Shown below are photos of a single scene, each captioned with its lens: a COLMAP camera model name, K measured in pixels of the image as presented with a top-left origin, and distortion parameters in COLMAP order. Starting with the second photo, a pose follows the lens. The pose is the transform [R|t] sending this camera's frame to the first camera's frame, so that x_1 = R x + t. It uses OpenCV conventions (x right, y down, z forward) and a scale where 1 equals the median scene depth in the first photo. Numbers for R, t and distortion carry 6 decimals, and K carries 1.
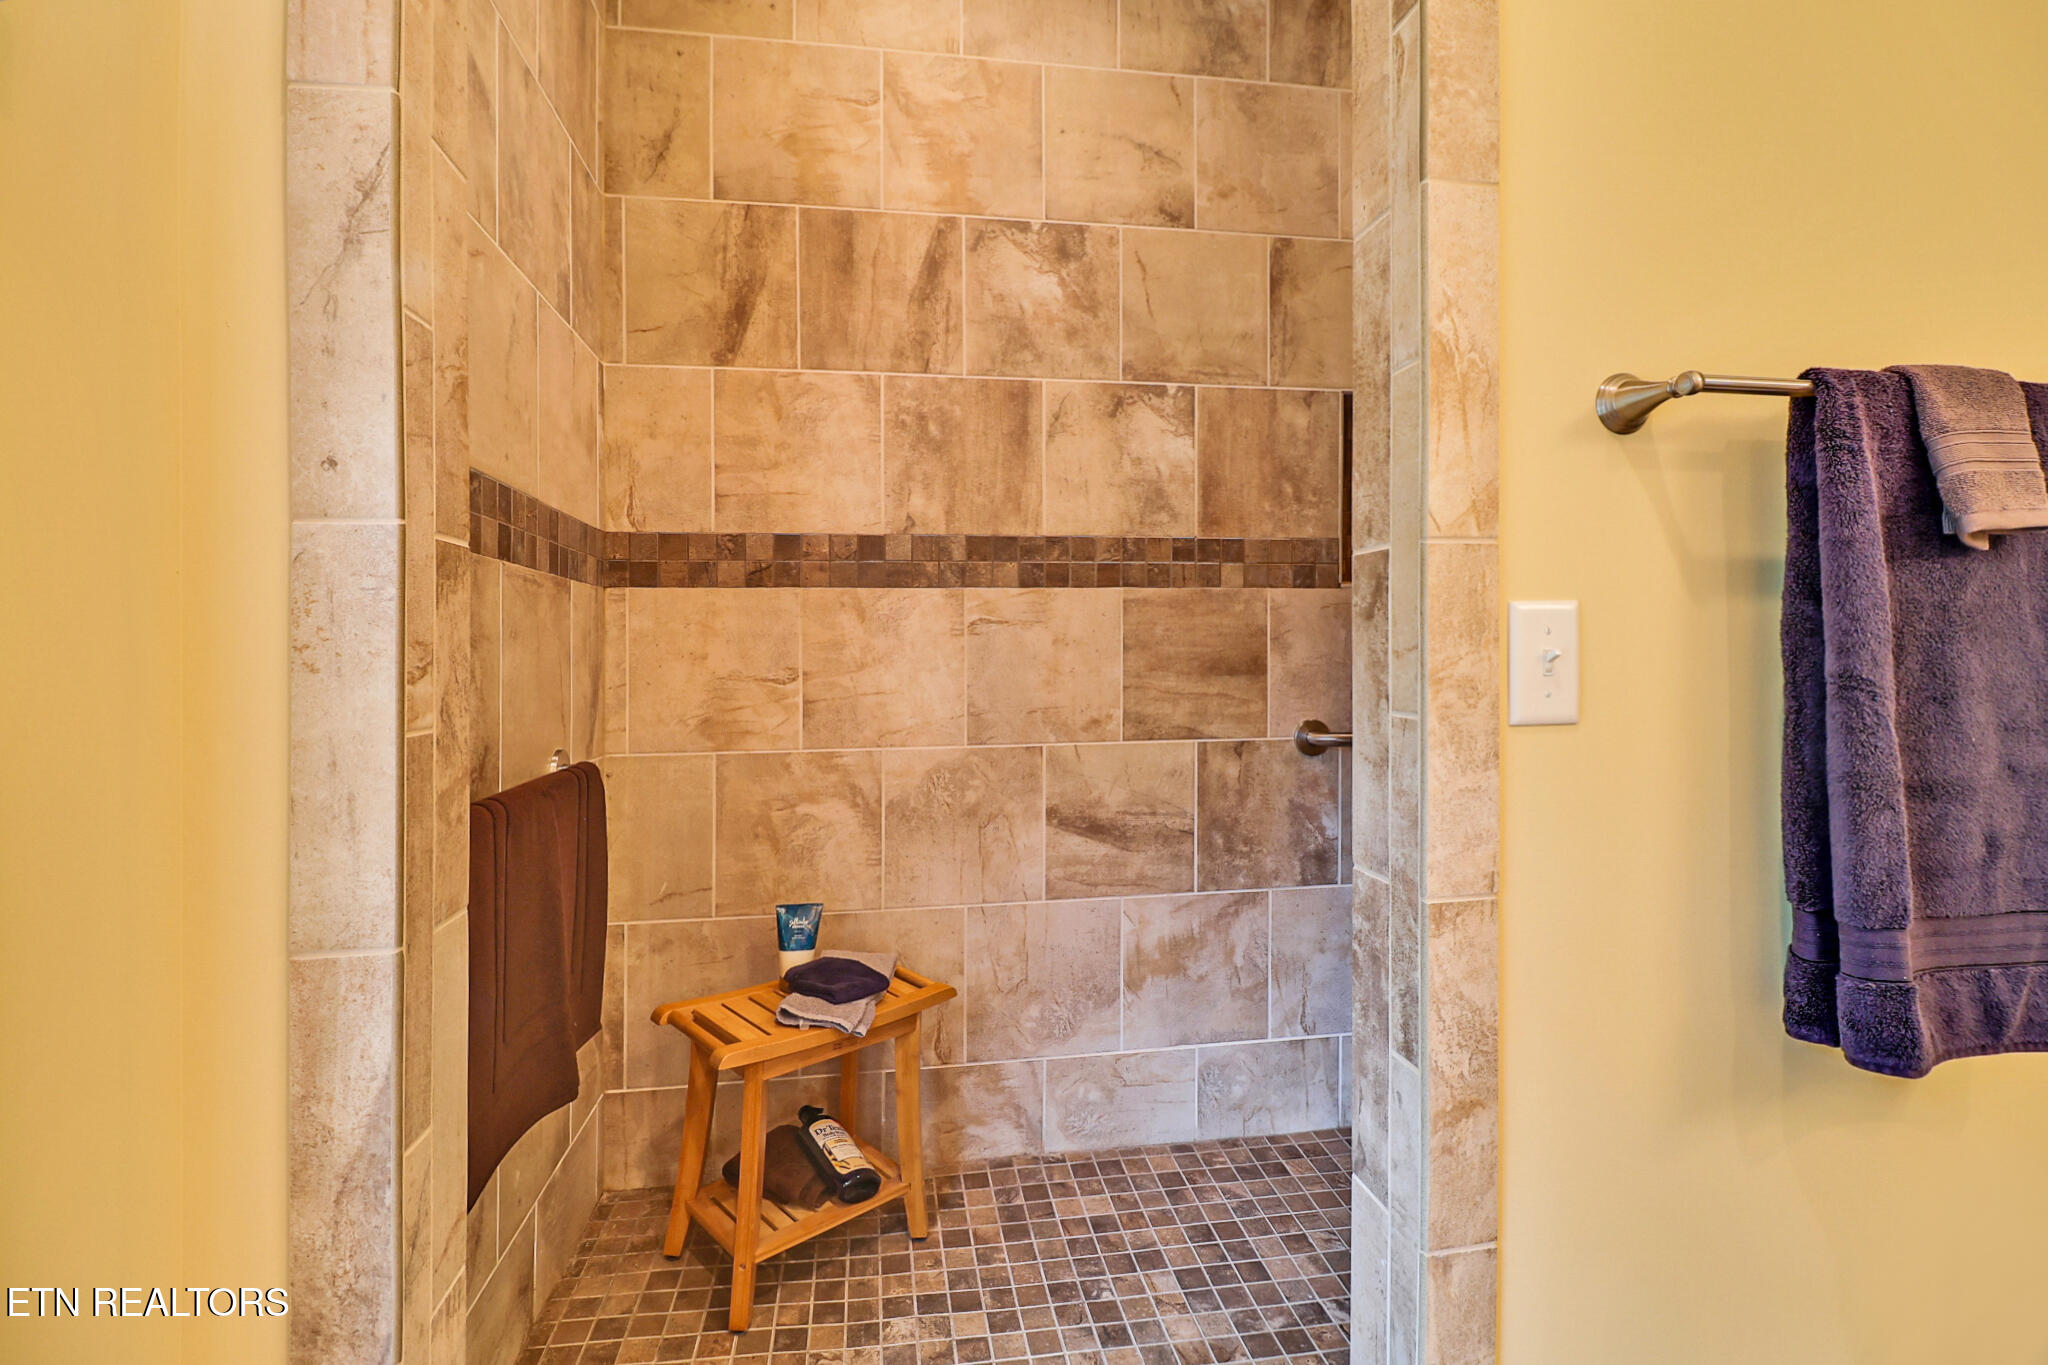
lens RADIAL K [[960.3, 0, 1038.7], [0, 960.3, 653.8], [0, 0, 1]] dist [-0.002457, -0.001443]
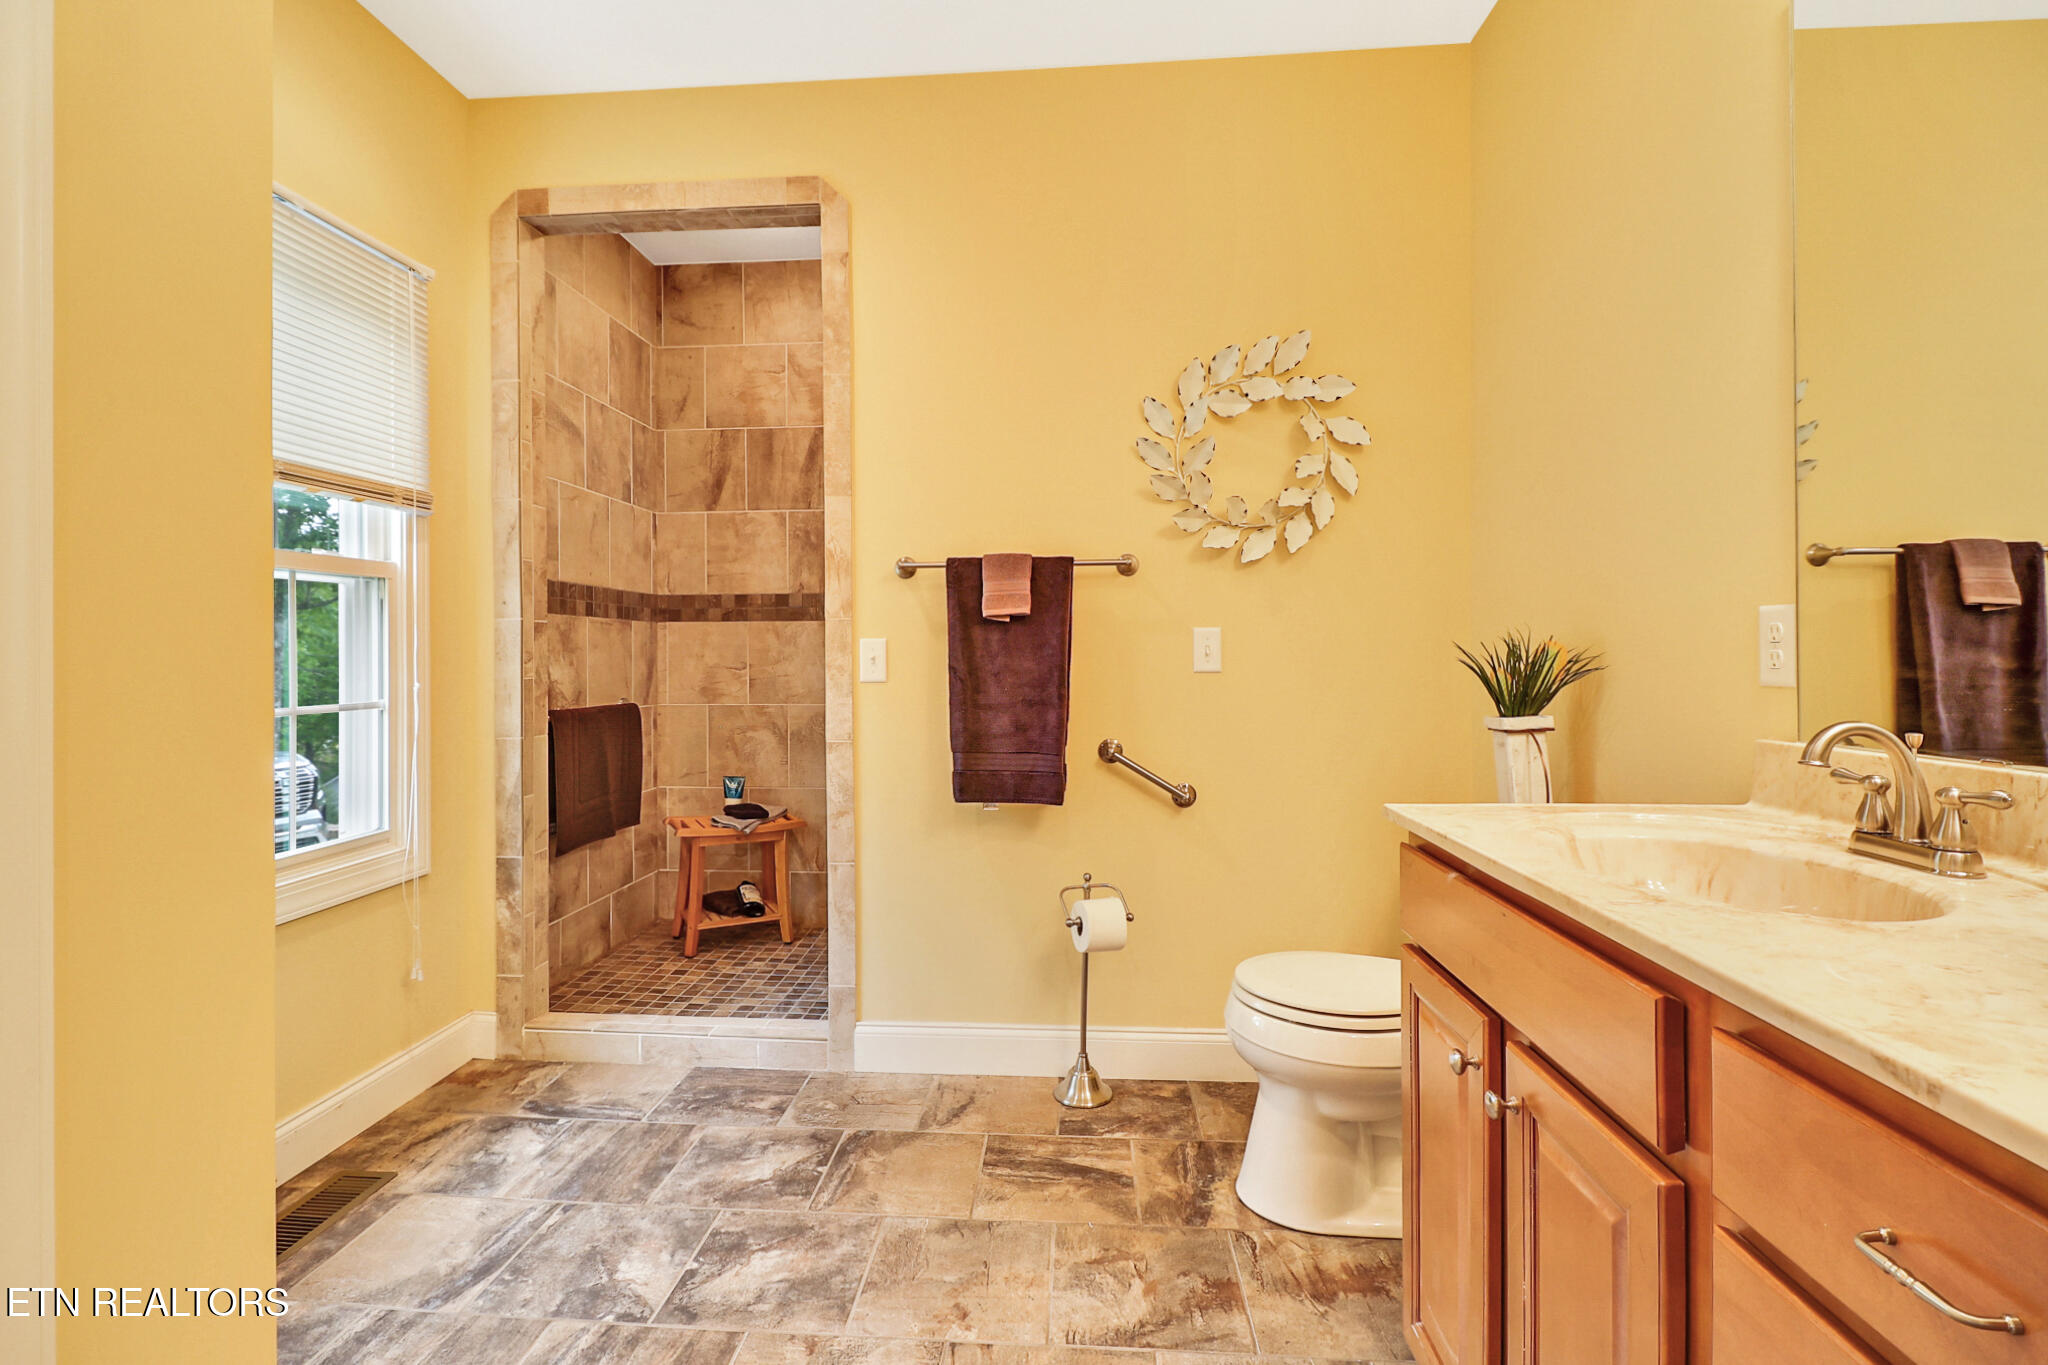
lens RADIAL K [[960.3, 0, 1021.0], [0, 960.3, 665.1], [0, 0, 1]] dist [-0.002457, -0.001443]
pose [[0.971413, 0.008924, -0.237229, 0.779099], [-0.006066, 0.999900, 0.012773, -0.007999], [0.237319, -0.010969, 0.971370, -0.796428]]
